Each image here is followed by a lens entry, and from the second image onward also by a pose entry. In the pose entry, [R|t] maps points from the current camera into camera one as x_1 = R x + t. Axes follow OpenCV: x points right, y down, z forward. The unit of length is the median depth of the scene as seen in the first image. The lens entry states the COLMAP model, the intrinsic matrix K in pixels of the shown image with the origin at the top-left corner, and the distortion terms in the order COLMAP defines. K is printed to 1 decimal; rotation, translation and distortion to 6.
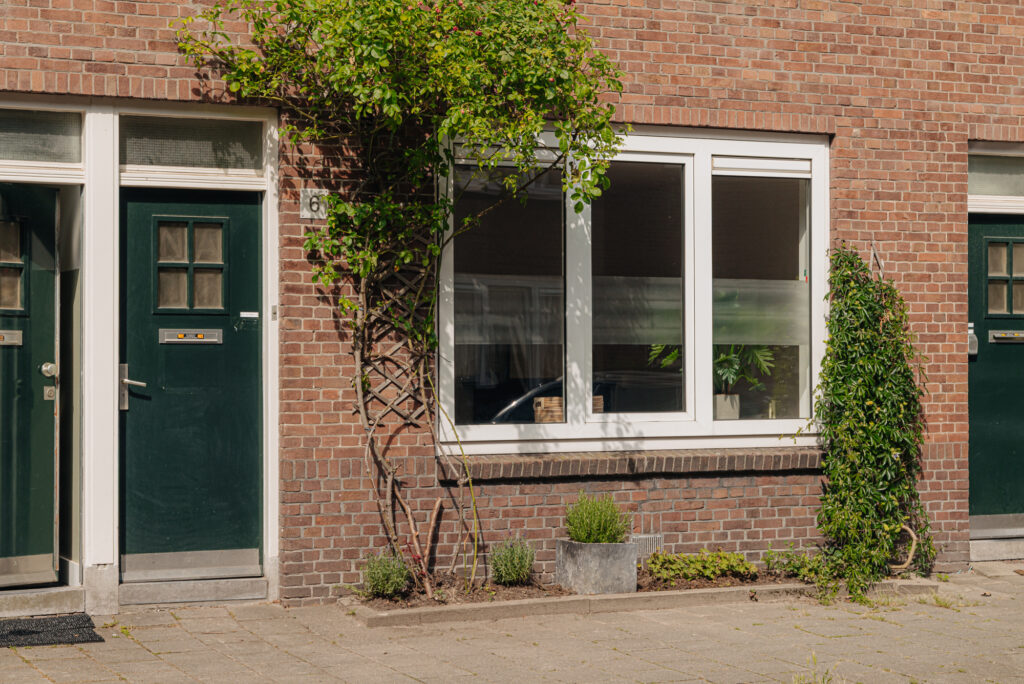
lens RADIAL K [[1902.5, 0, 512.0], [0, 1902.5, 342.0], [0, 0, 1]] dist [0.039318, 0.155884]
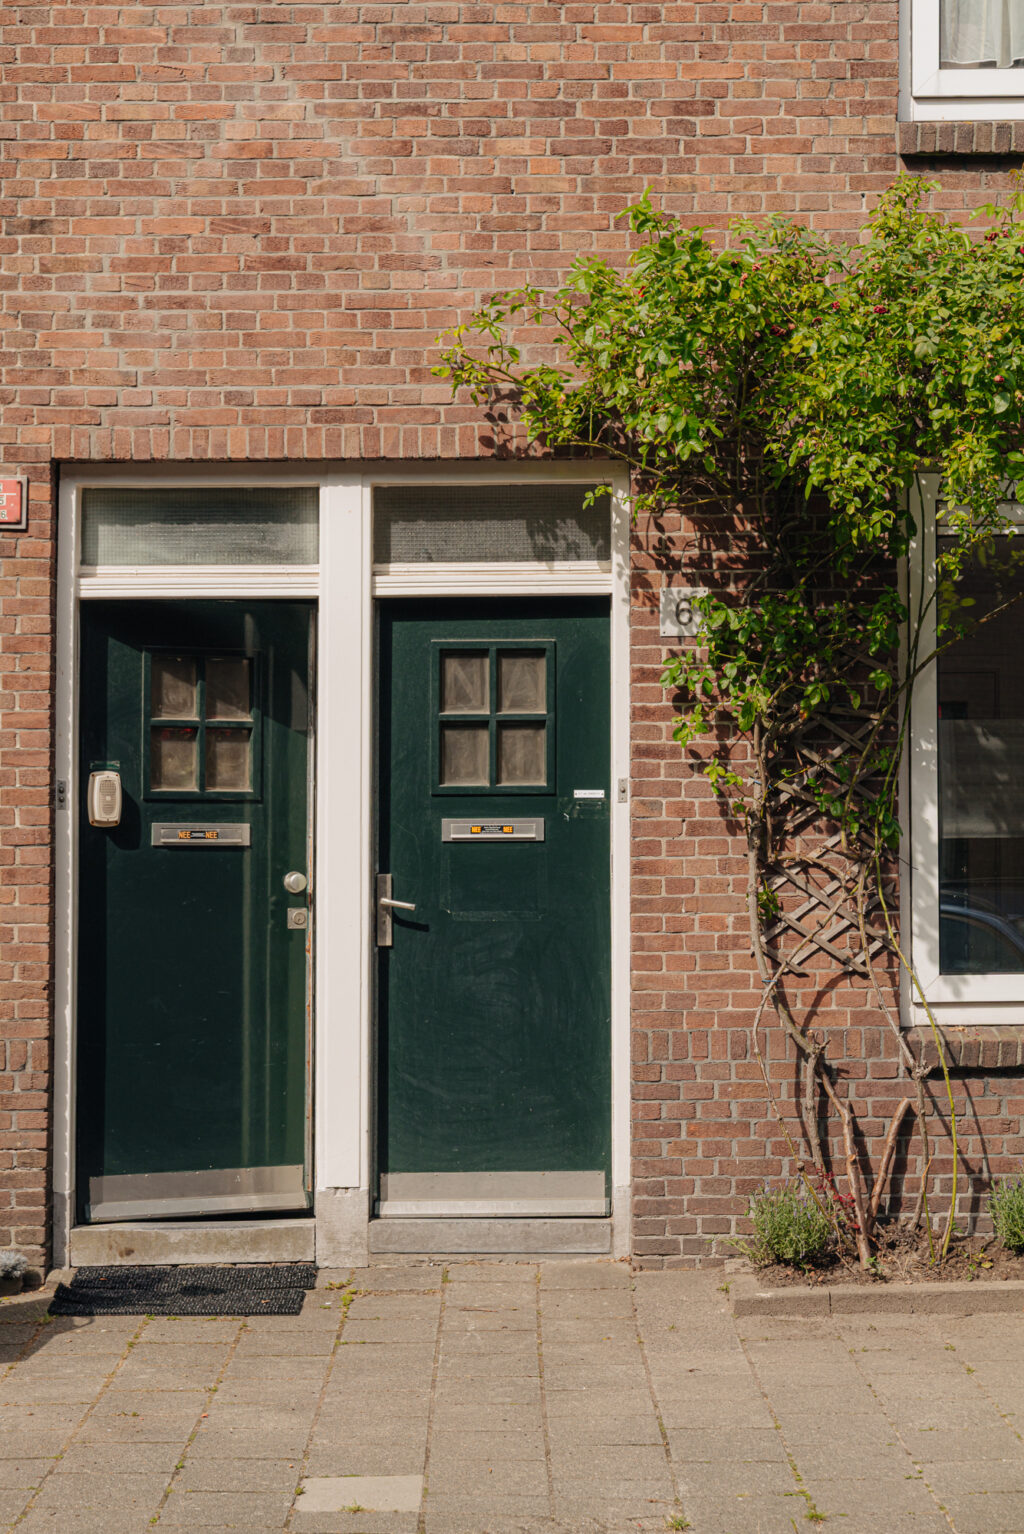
lens RADIAL K [[2647.8, 0, 512.0], [0, 2647.8, 767.0], [0, 0, 1]] dist [0.011731, 0.057165]
pose [[0.914718, -0.016711, -0.403747, 0.190529], [0.010042, 0.999776, -0.018629, -0.007332], [0.403968, 0.012986, 0.914681, 0.198562]]
